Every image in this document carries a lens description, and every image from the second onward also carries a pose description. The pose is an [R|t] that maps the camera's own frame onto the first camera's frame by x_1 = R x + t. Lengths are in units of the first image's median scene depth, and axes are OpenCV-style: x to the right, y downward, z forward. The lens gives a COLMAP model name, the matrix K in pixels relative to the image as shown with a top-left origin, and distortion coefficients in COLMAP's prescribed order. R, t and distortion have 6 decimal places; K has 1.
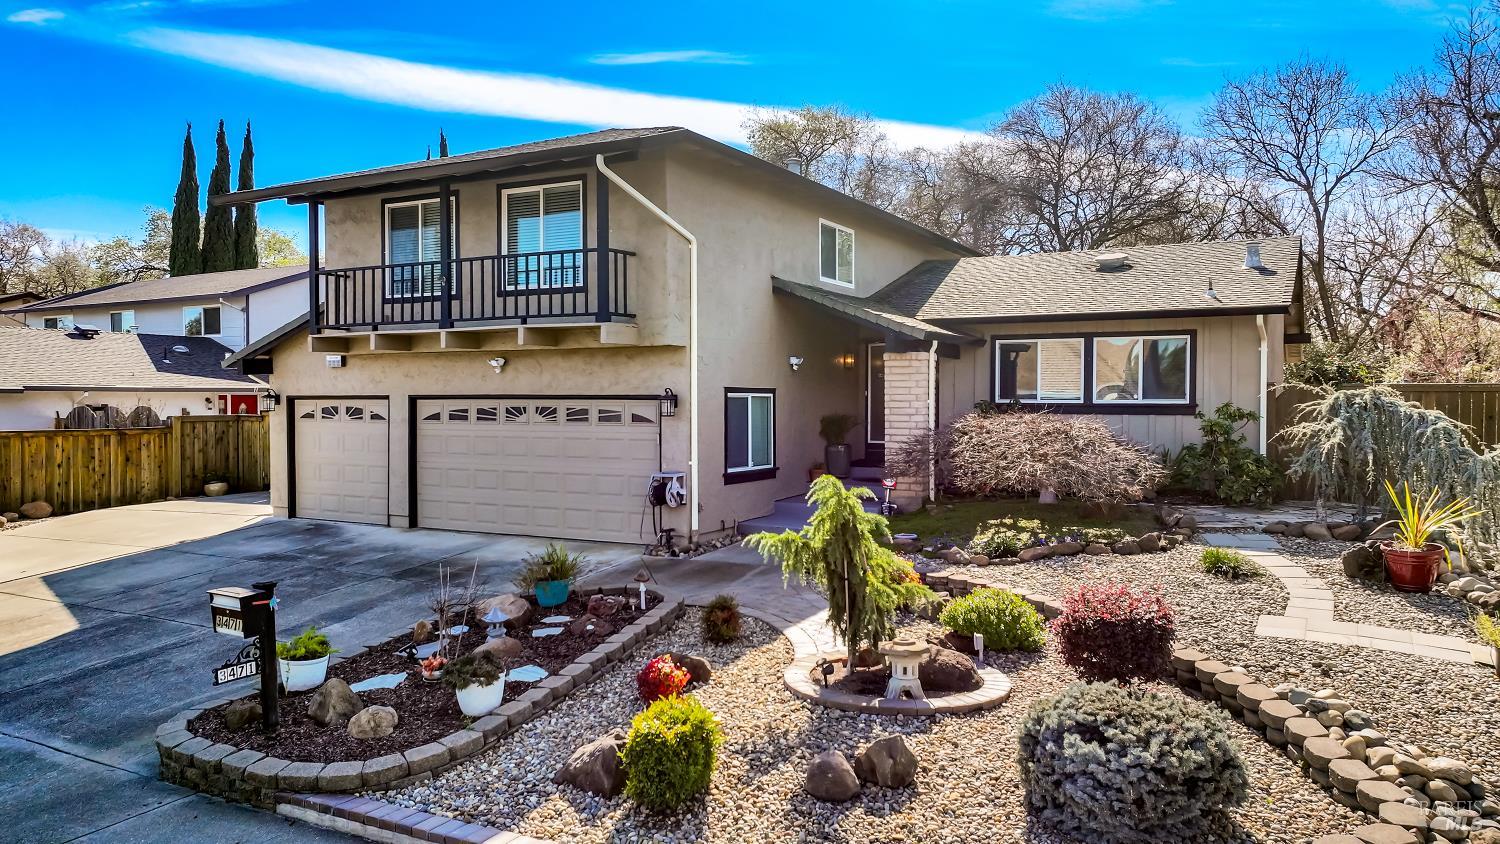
lens RADIAL K [[1057.0, 0, 751.9], [0, 1057.0, 416.1], [0, 0, 1]] dist [0.004567, 0.003511]
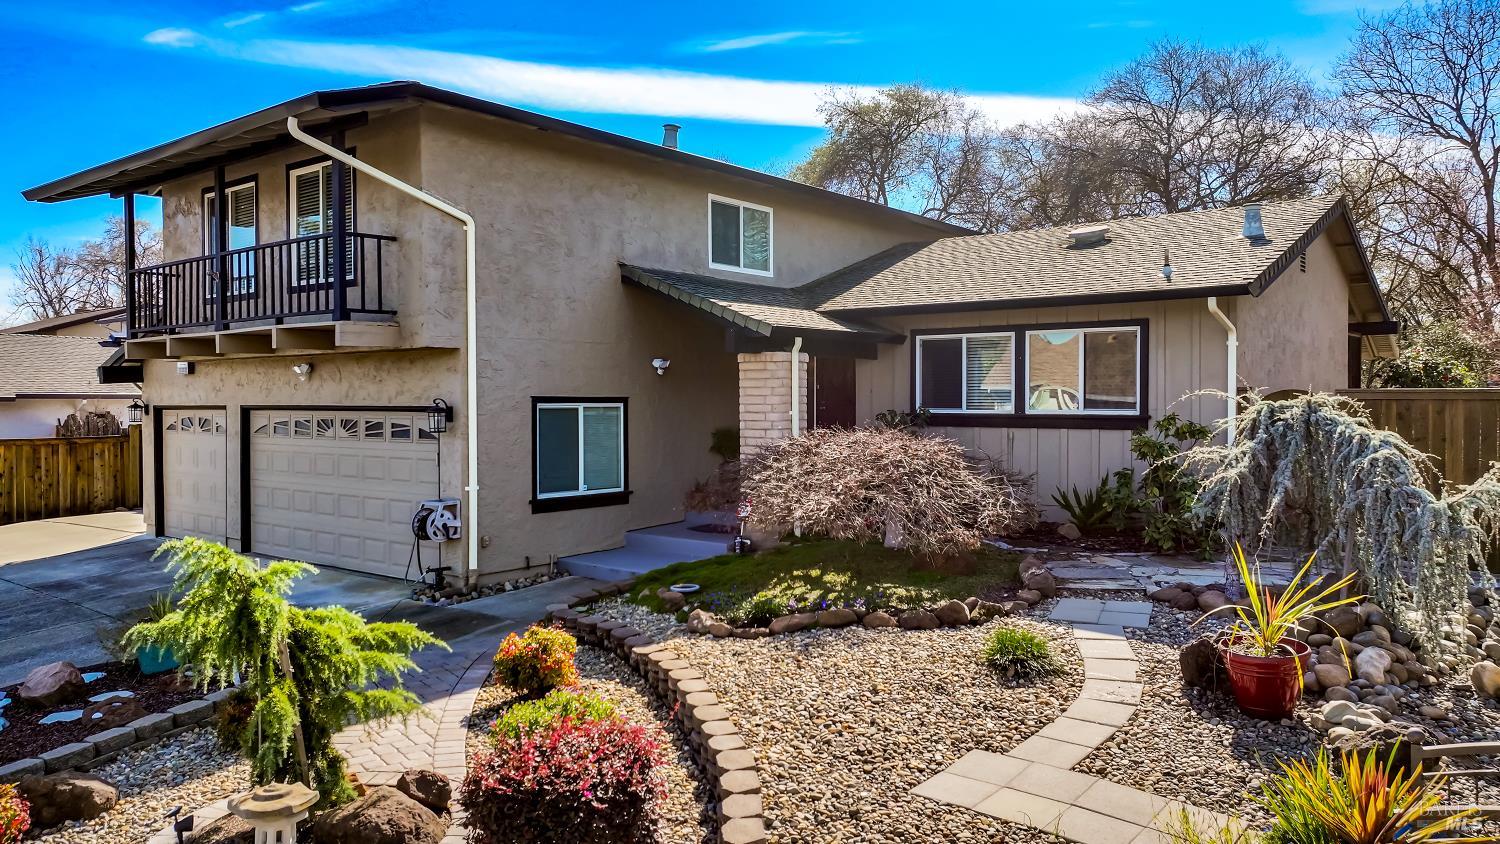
lens RADIAL K [[1057.0, 0, 751.9], [0, 1057.0, 416.1], [0, 0, 1]] dist [0.004567, 0.003511]
pose [[0.984435, -0.000176, -0.175748, 0.285355], [0.000252, 1.000000, 0.000409, -0.011990], [0.175748, -0.000447, 0.984435, 0.204805]]
